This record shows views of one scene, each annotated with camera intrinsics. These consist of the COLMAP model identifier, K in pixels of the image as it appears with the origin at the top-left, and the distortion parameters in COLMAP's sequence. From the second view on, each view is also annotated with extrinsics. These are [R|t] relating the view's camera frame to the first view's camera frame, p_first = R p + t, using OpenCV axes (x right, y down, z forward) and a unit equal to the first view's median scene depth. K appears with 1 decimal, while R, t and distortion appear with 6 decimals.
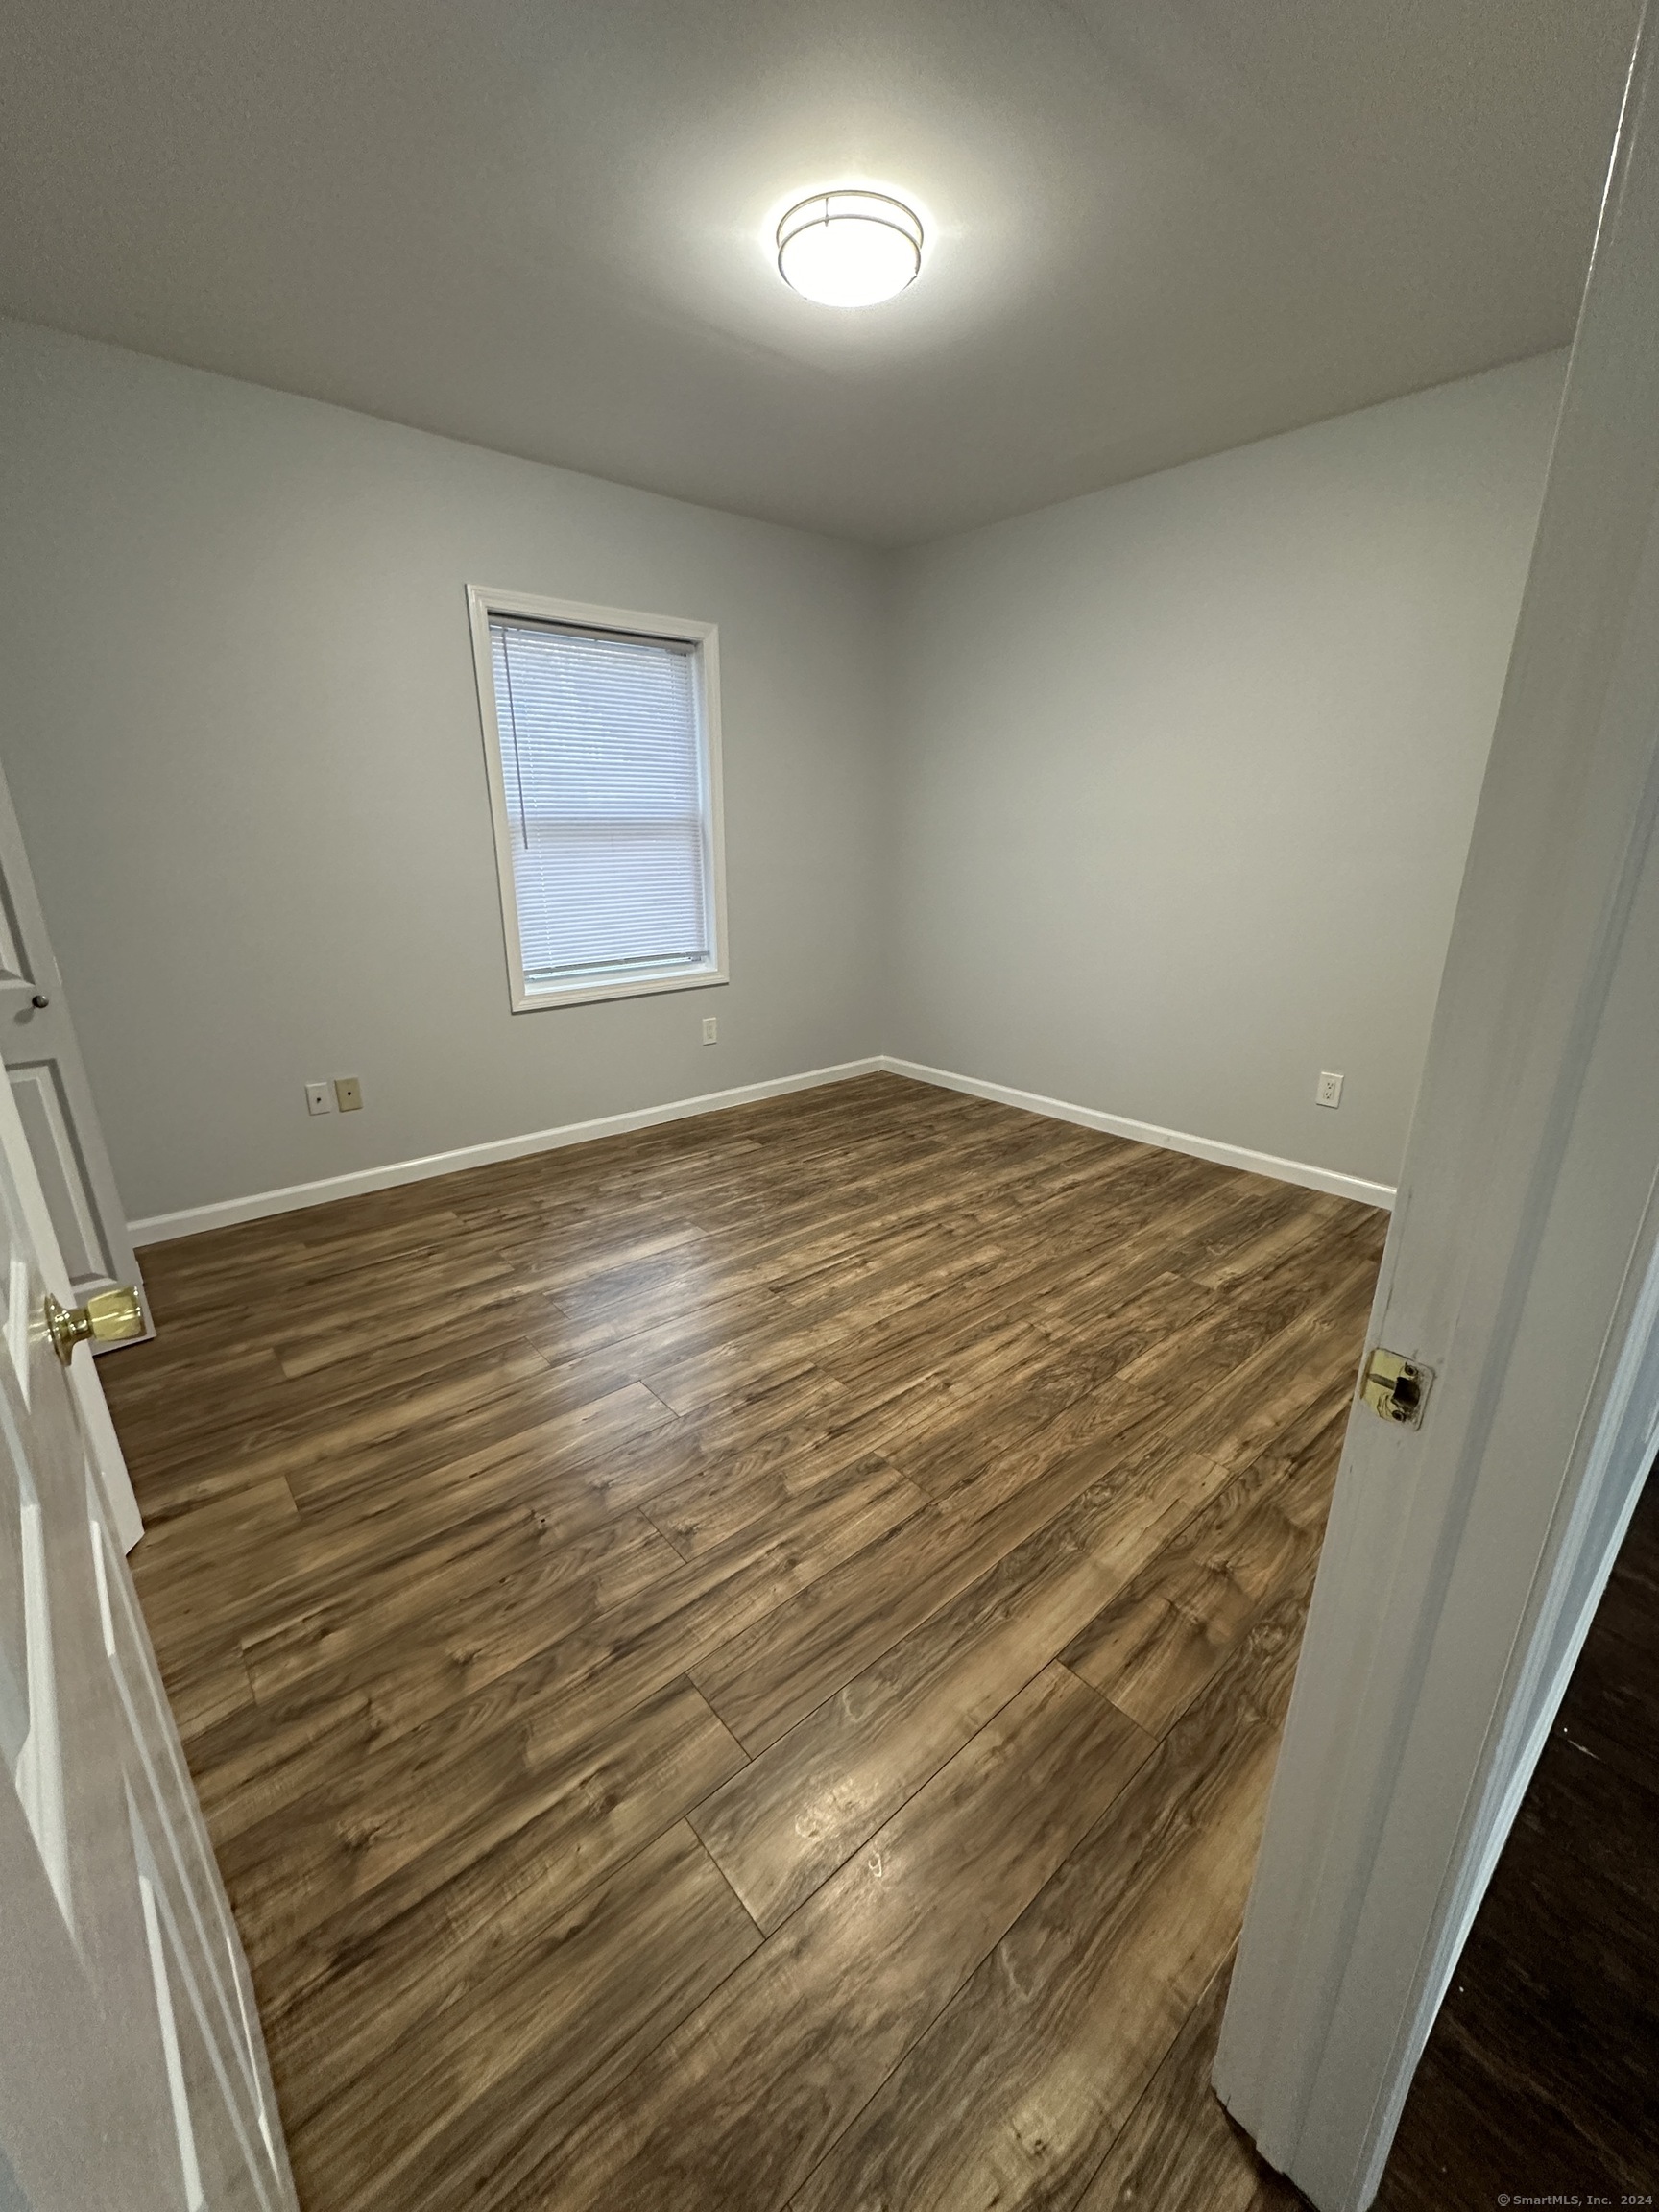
lens RADIAL K [[884.1, 0, 803.8], [0, 884.1, 1101.8], [0, 0, 1]] dist [-0.003014, 0.000472]
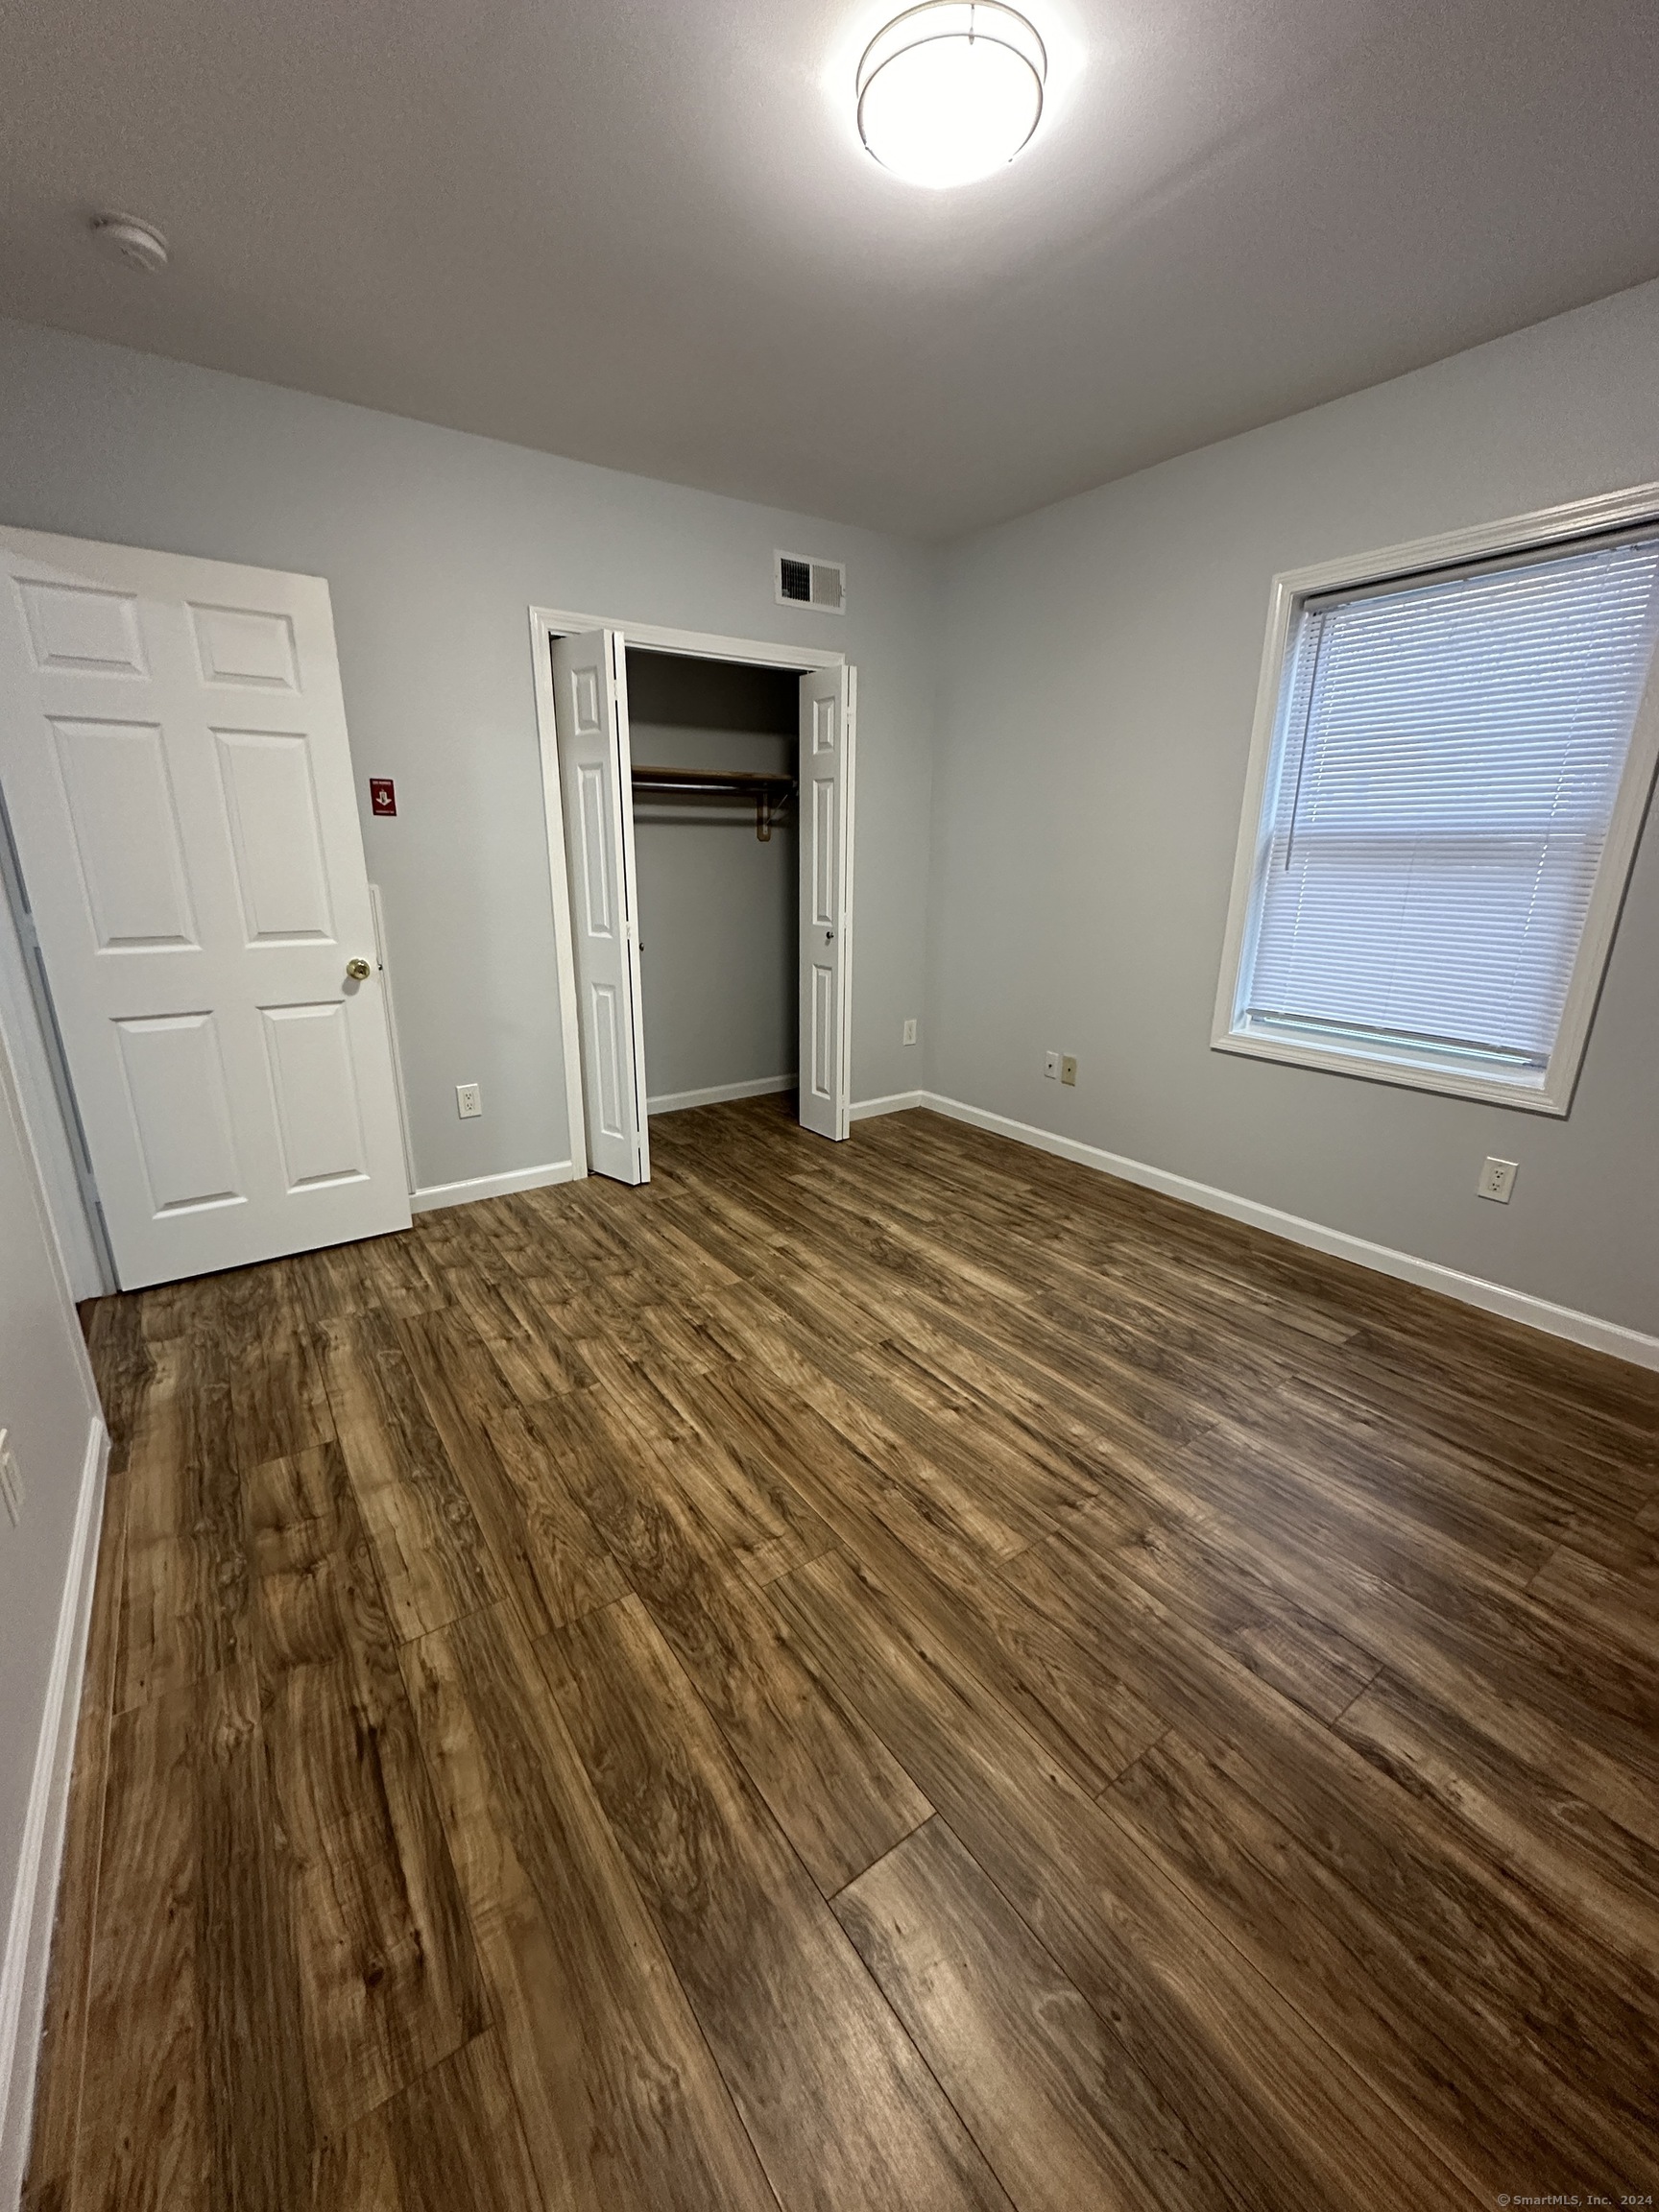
lens RADIAL K [[884.1, 0, 852.5], [0, 884.1, 1095.5], [0, 0, 1]] dist [-0.003014, 0.000472]
pose [[-0.067629, 0.269312, -0.960675, 0.840649], [-0.305718, 0.910968, 0.276899, -0.282868], [0.949717, 0.312422, 0.020725, 0.941199]]
